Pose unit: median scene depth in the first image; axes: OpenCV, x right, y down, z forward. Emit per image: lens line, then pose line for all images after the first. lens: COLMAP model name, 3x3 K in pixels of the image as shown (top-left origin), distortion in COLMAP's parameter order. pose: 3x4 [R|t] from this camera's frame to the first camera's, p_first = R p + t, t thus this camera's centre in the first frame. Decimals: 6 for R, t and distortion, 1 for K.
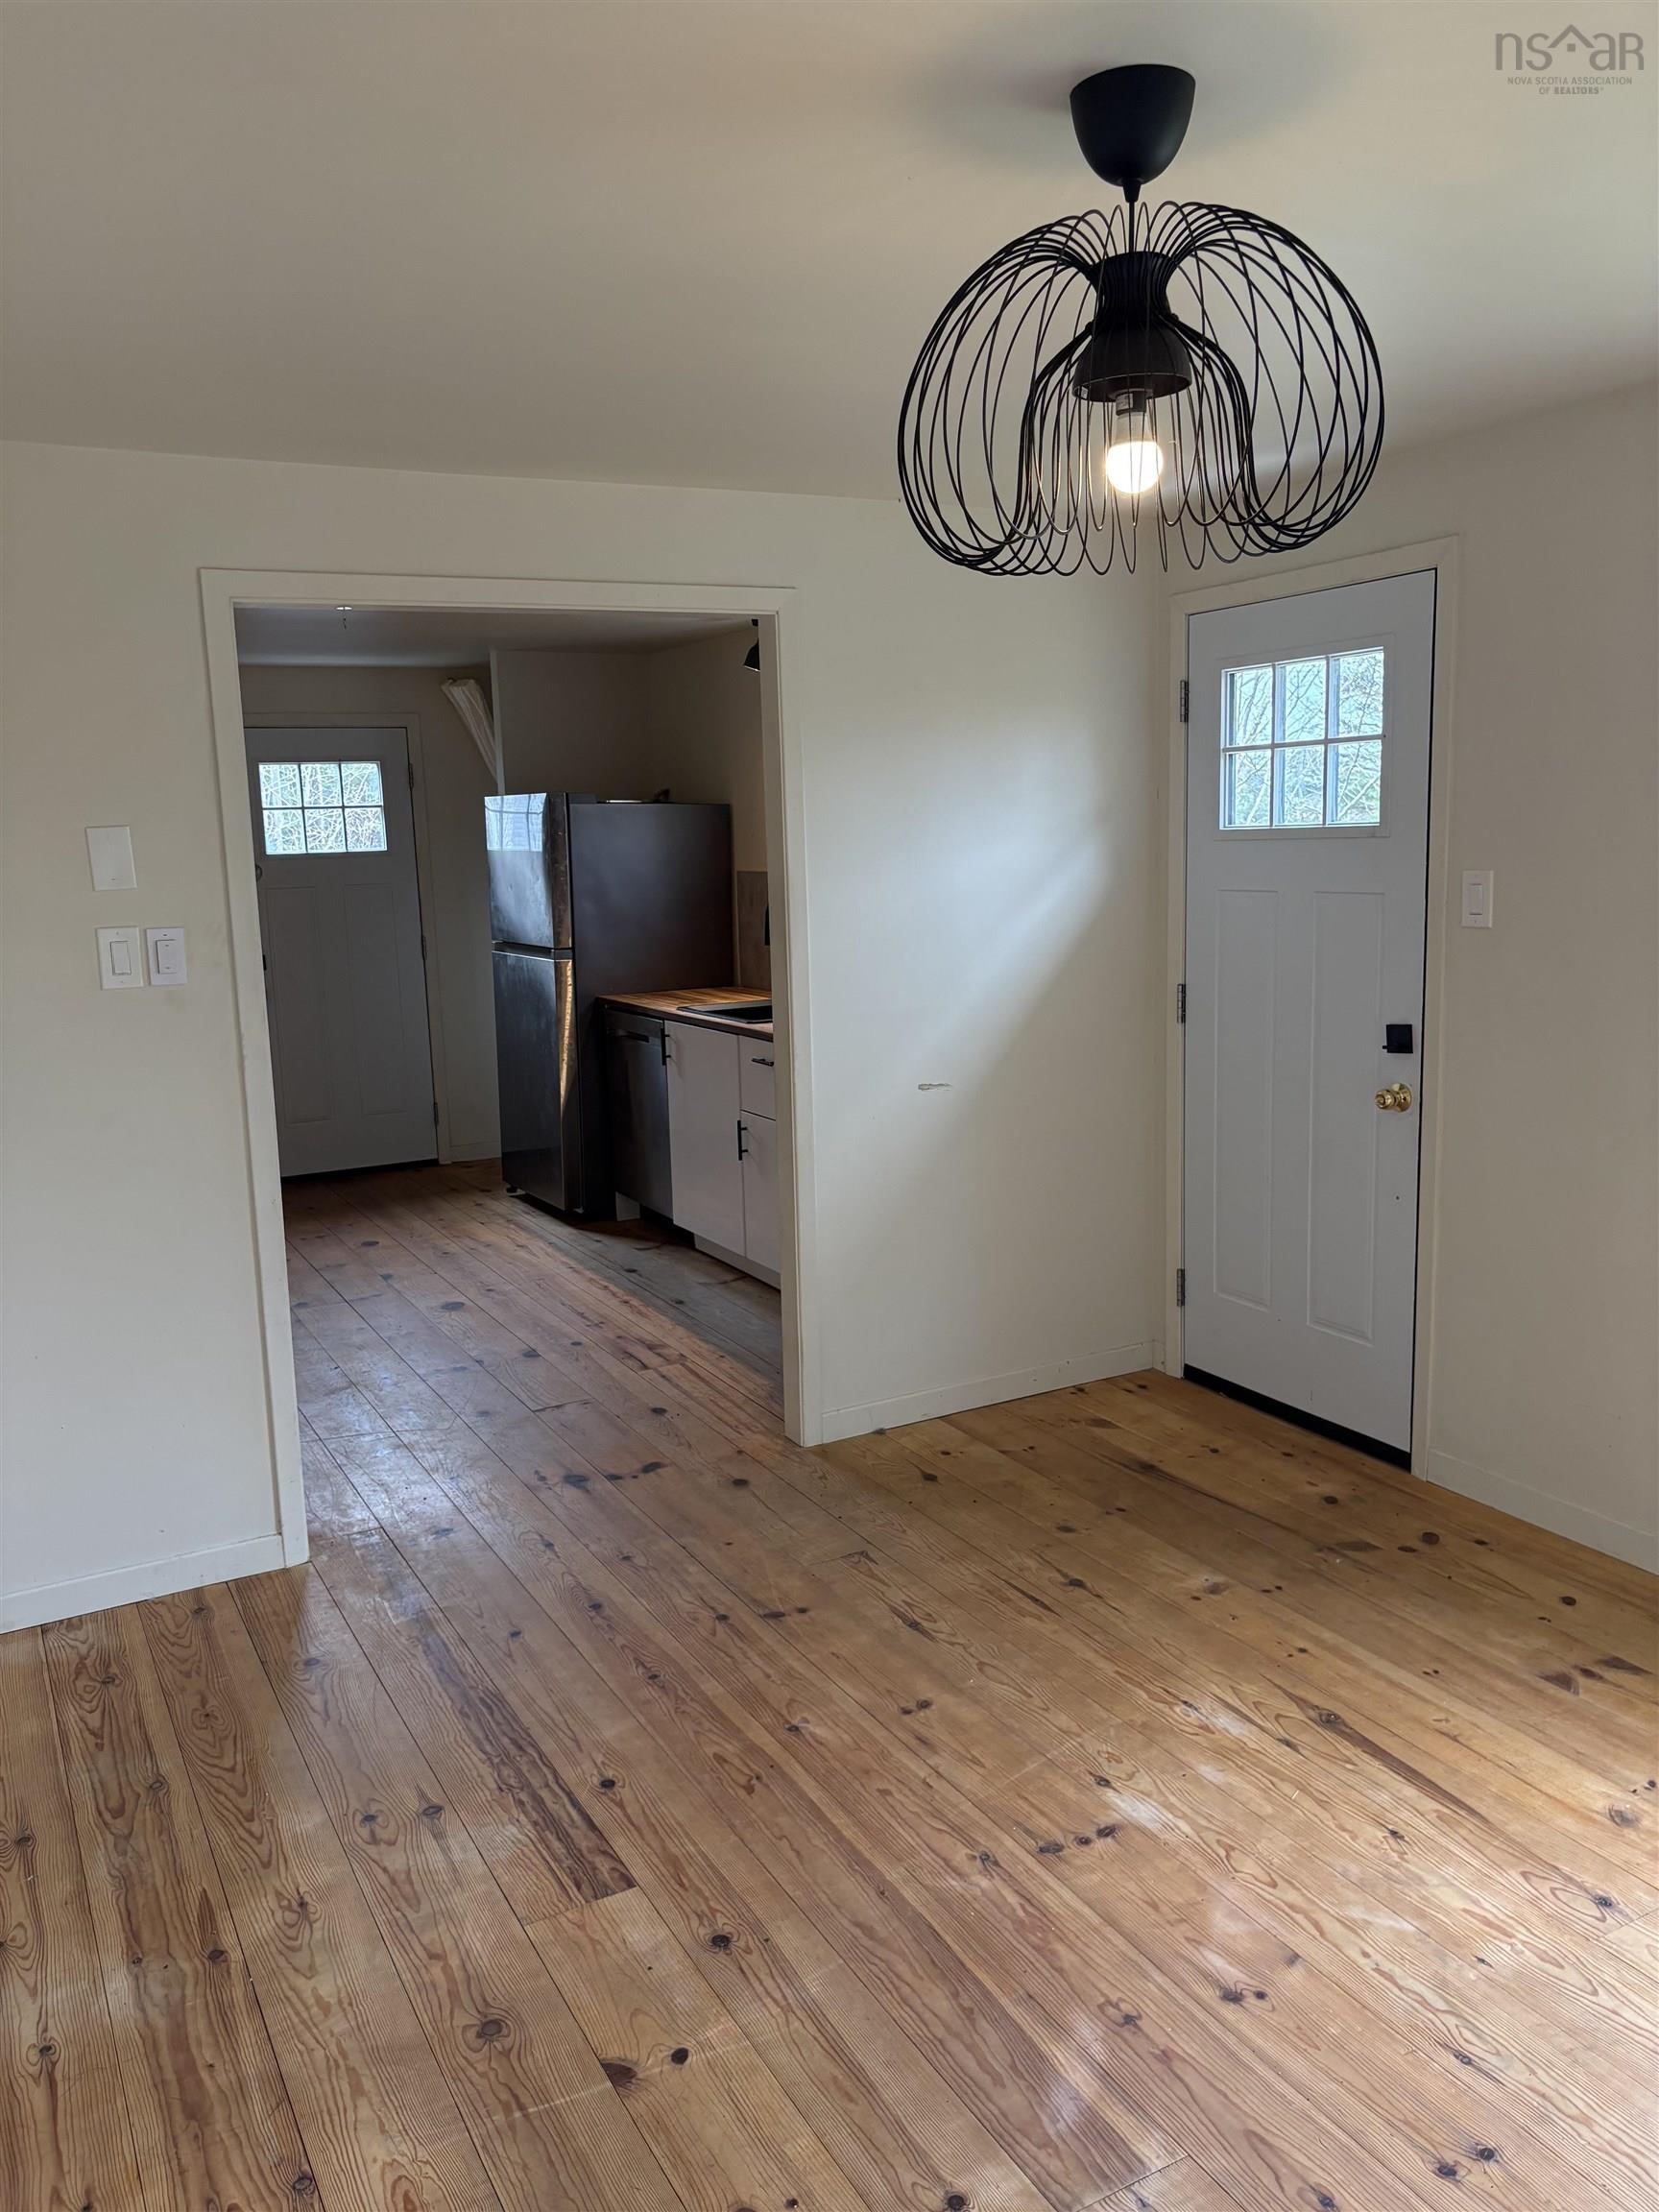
lens RADIAL K [[1690.6, 0, 829.5], [0, 1690.6, 1106.0], [0, 0, 1]] dist [0.143323, -0.103325]
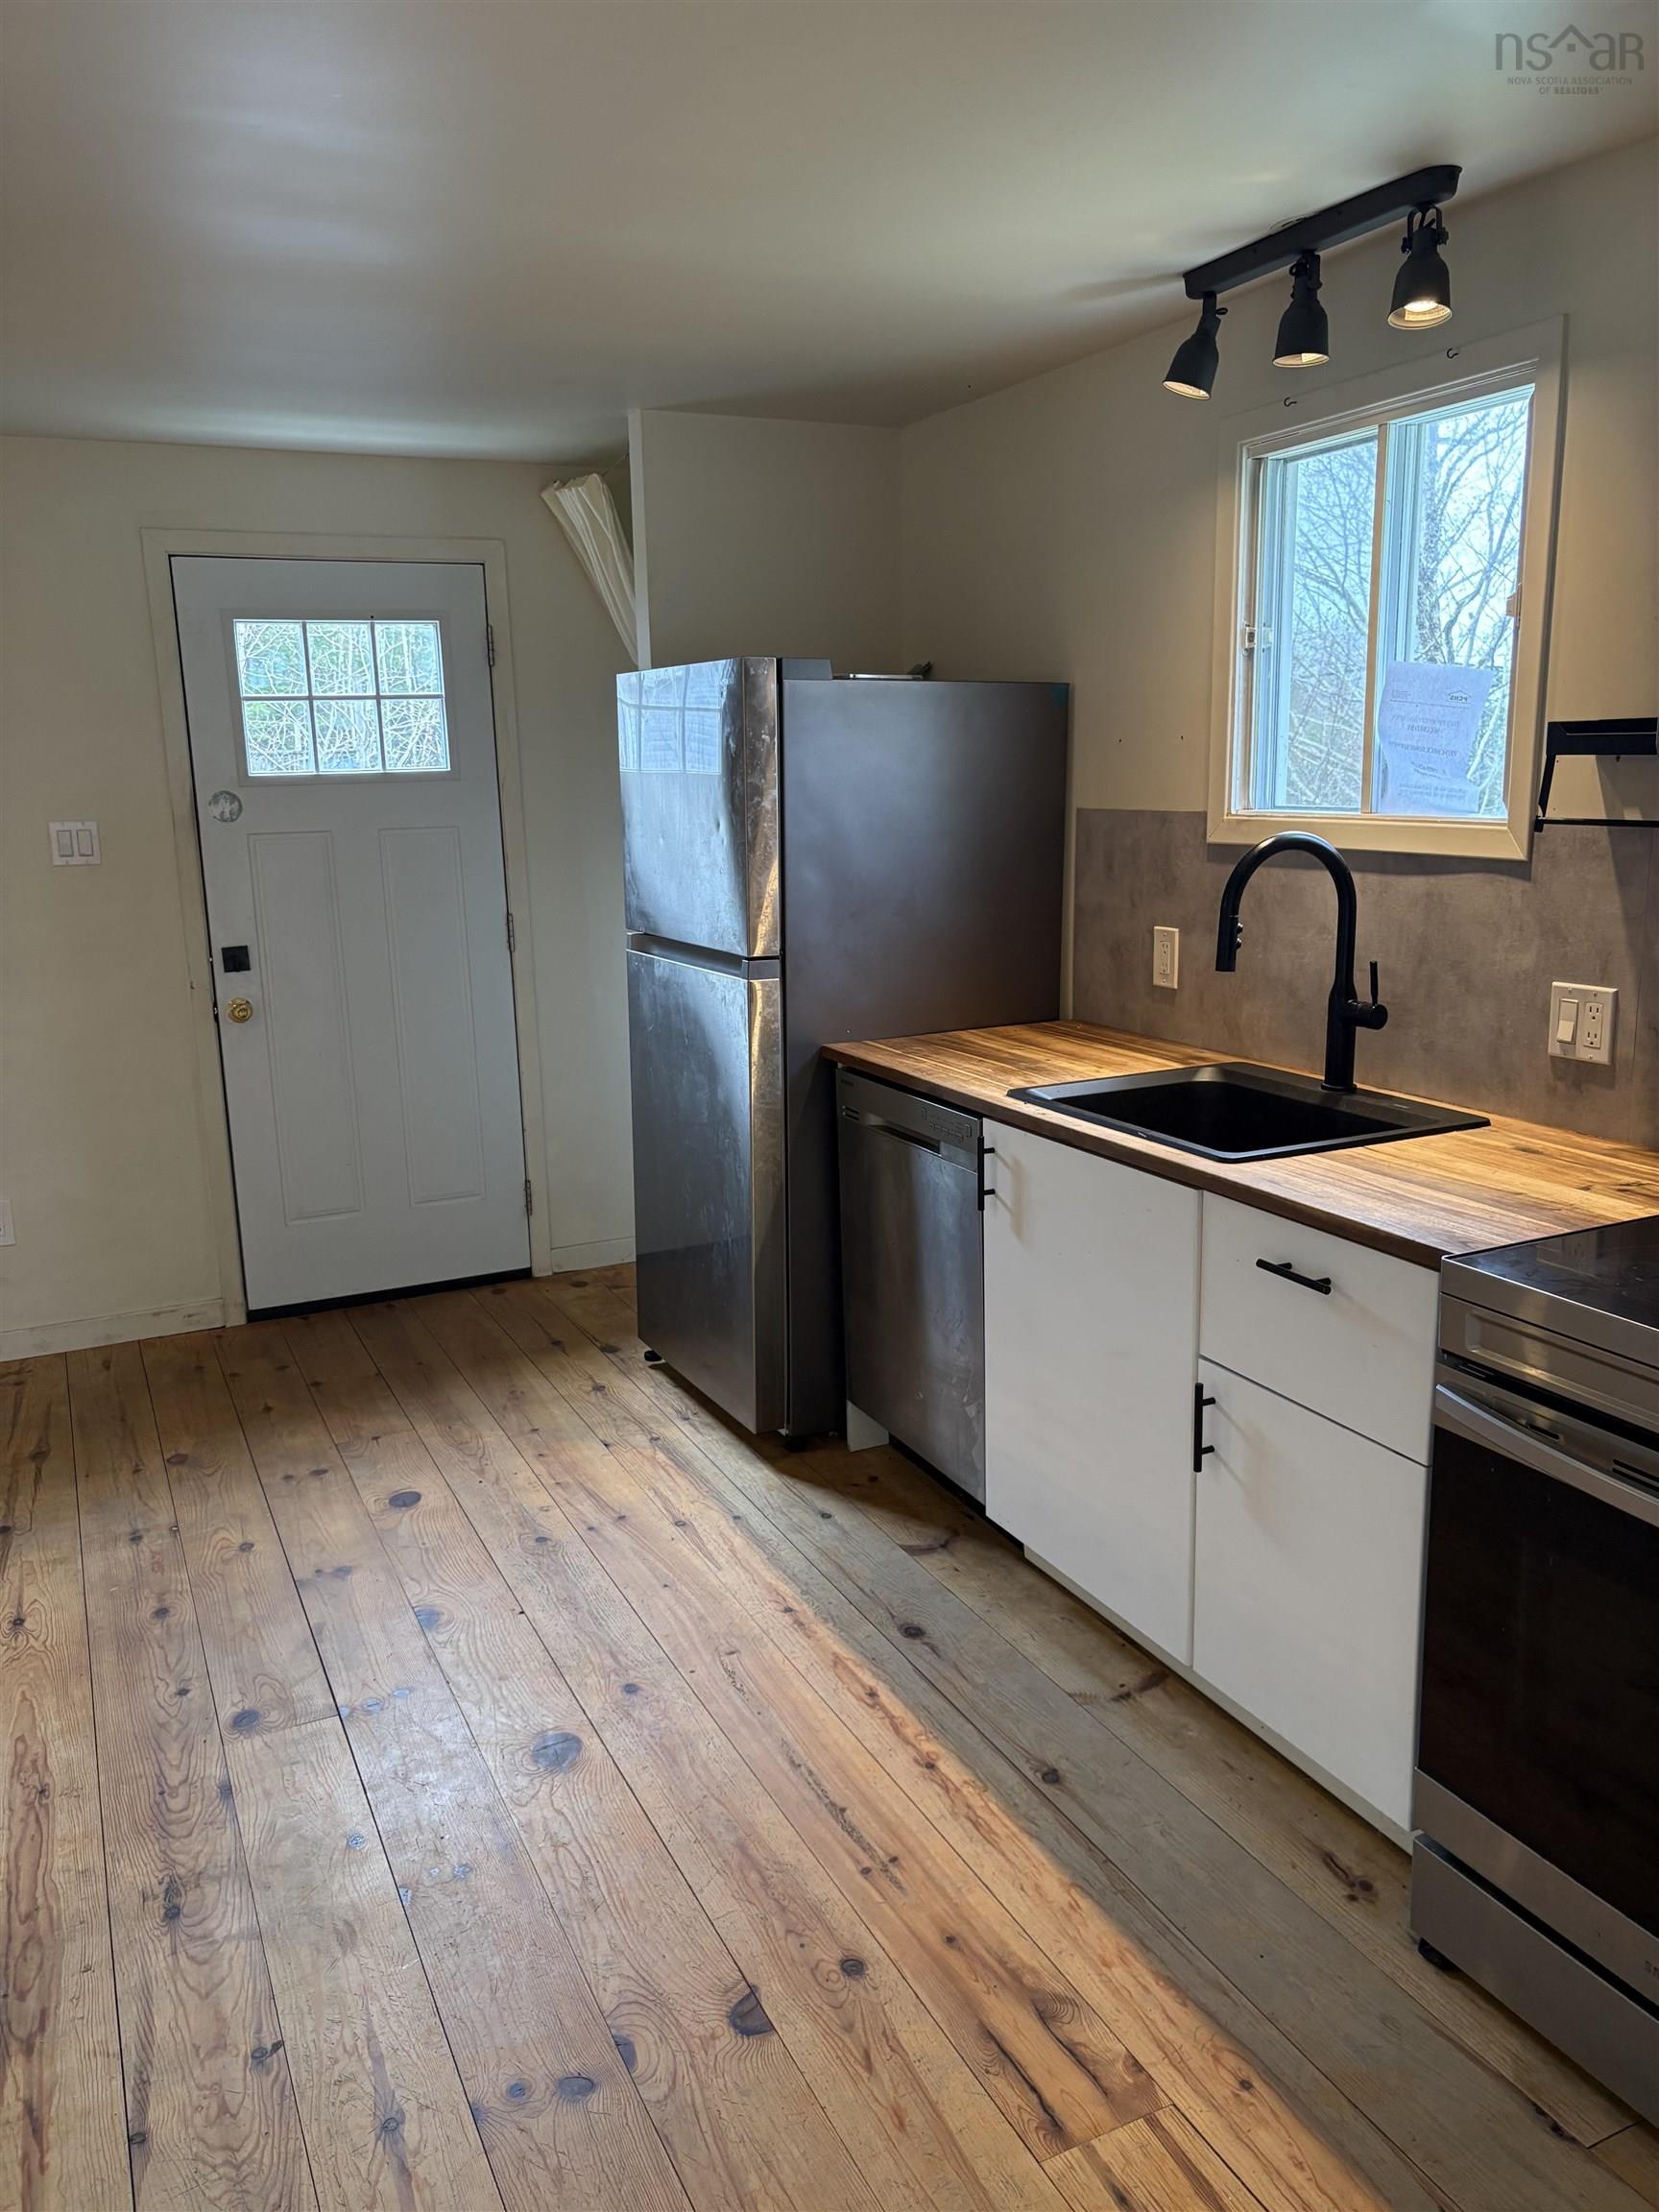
lens RADIAL K [[1699.8, 0, 829.5], [0, 1699.8, 1106.0], [0, 0, 1]] dist [0.060407, -0.032545]
pose [[0.998544, 0.016646, -0.051303, -0.139417], [-0.014463, 0.998986, 0.042629, -0.088869], [0.051961, -0.041825, 0.997773, 0.604352]]
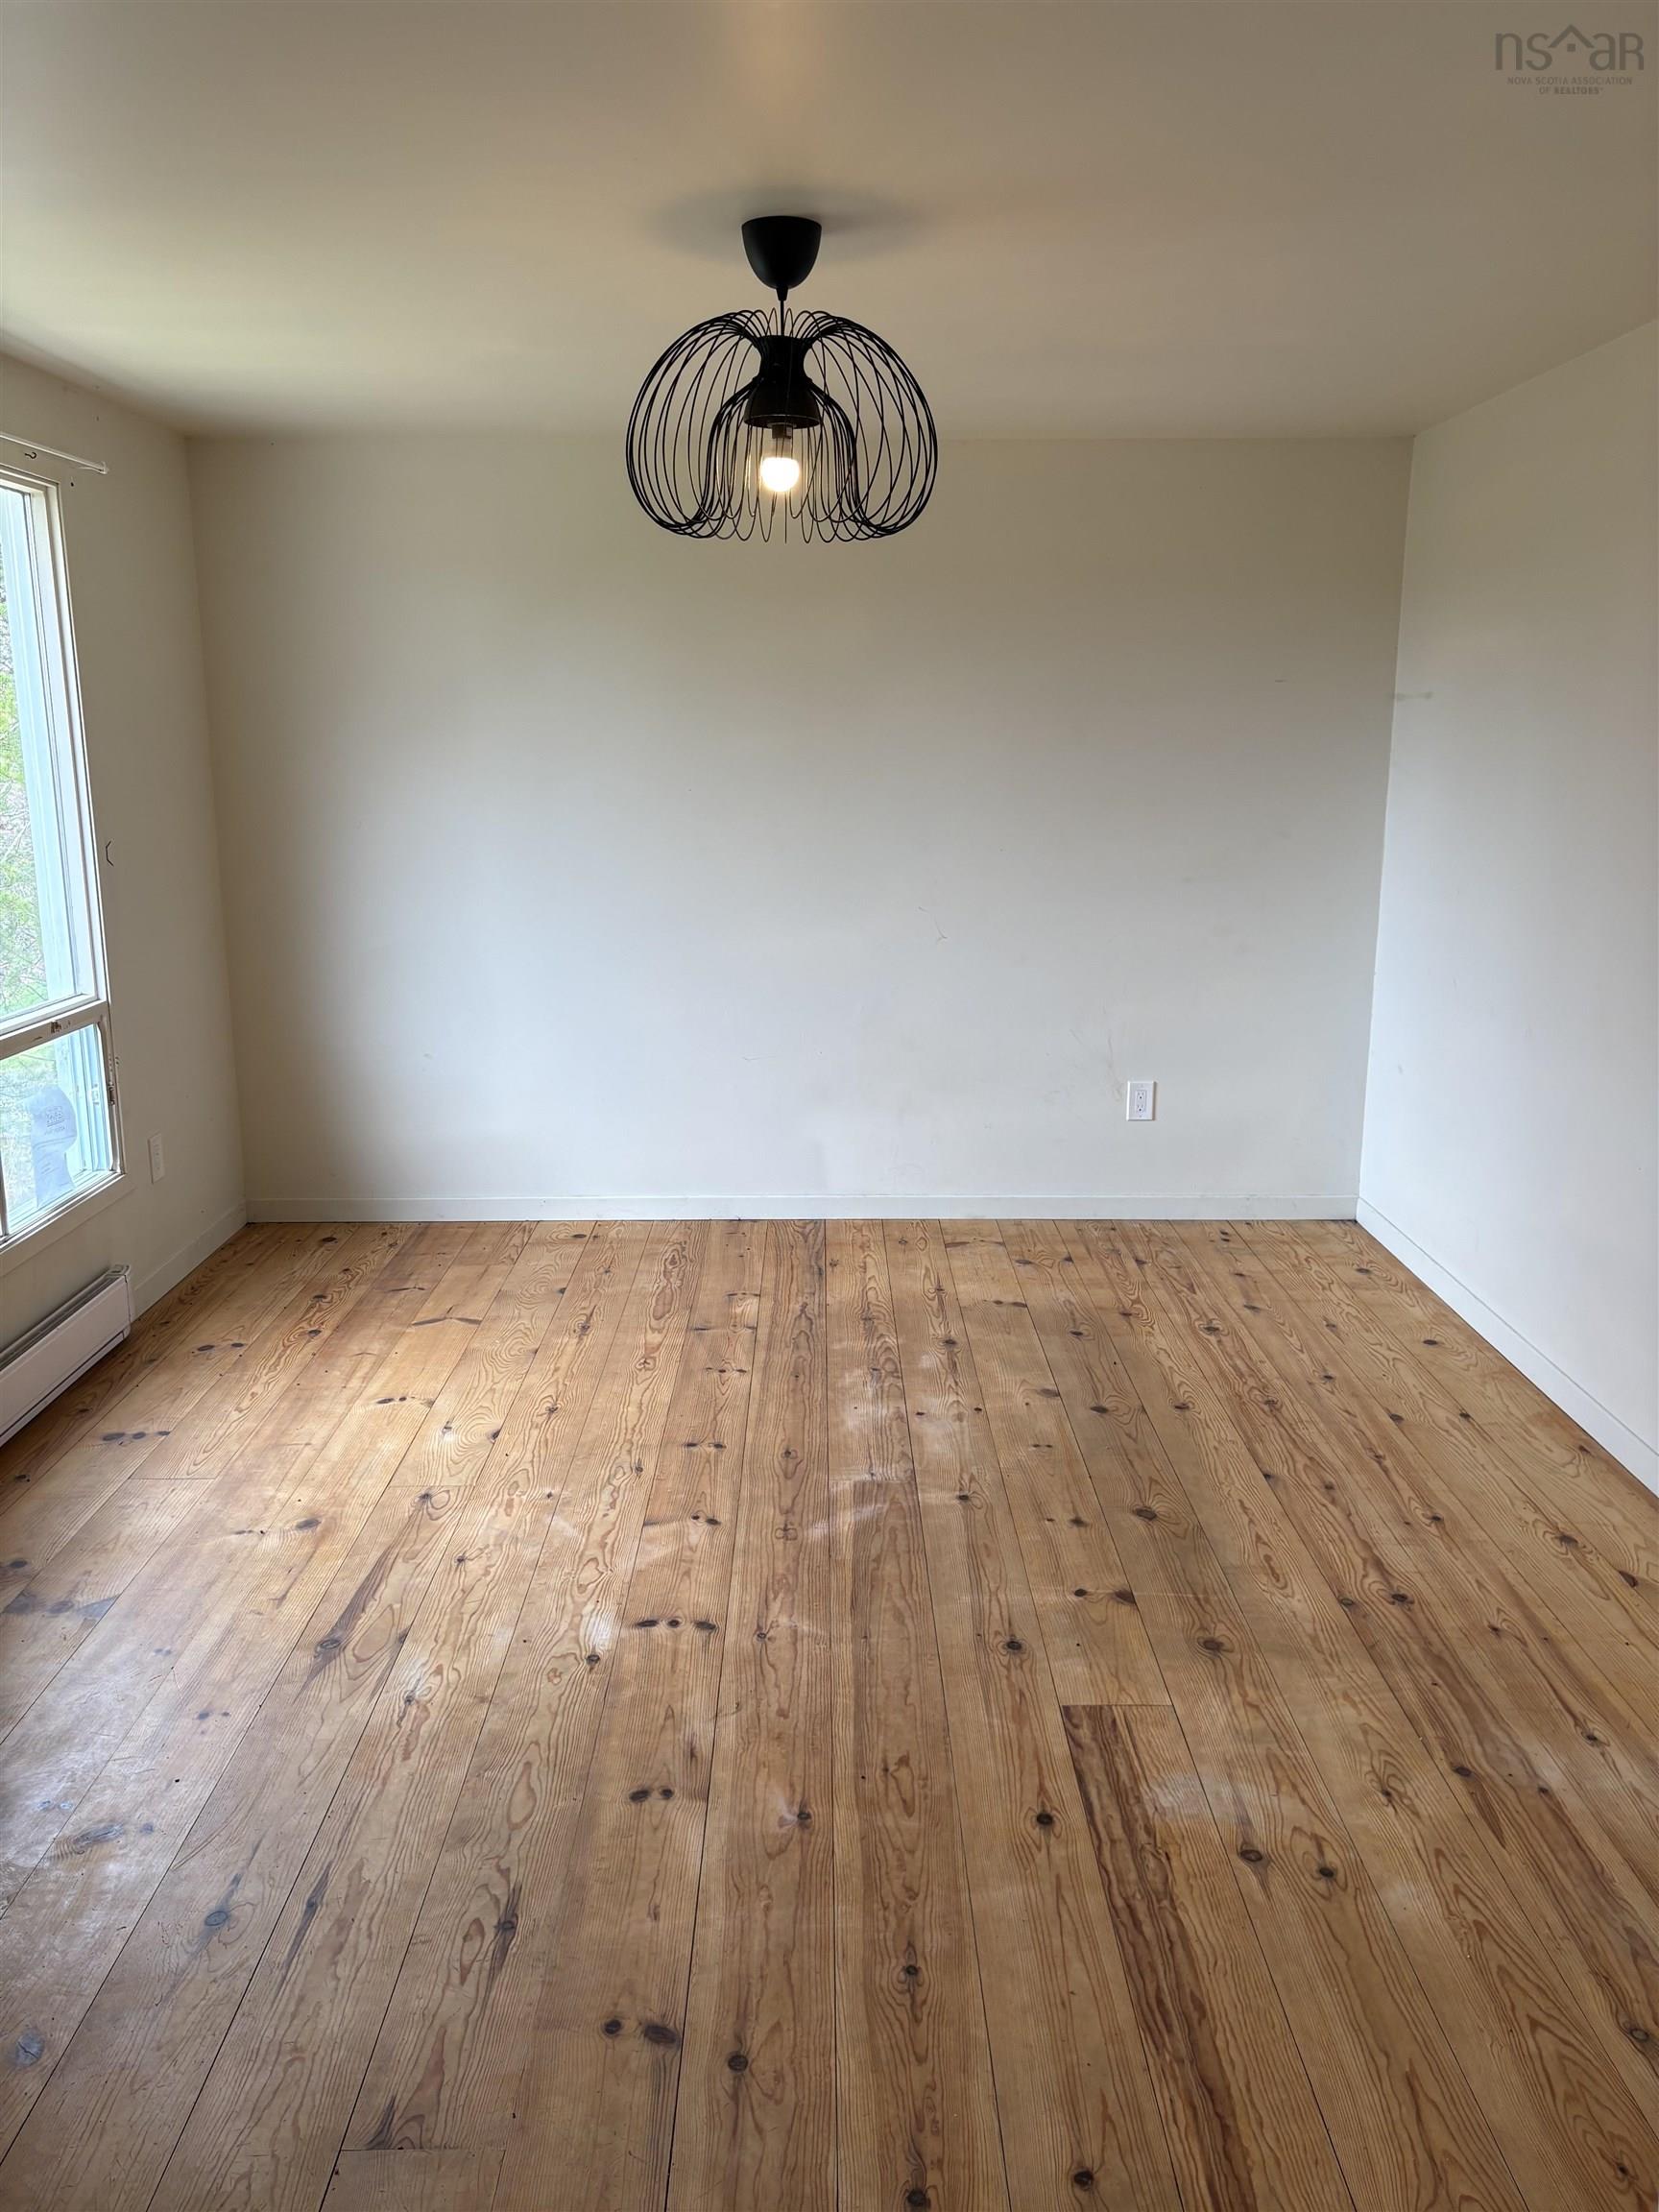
lens RADIAL K [[1699.8, 0, 829.5], [0, 1699.8, 1106.0], [0, 0, 1]] dist [0.060407, -0.032545]
pose [[-0.880566, -0.064392, 0.469529, -0.233131], [0.109076, 0.936593, 0.333009, -0.131026], [-0.461200, 0.344451, -0.817709, 0.921979]]
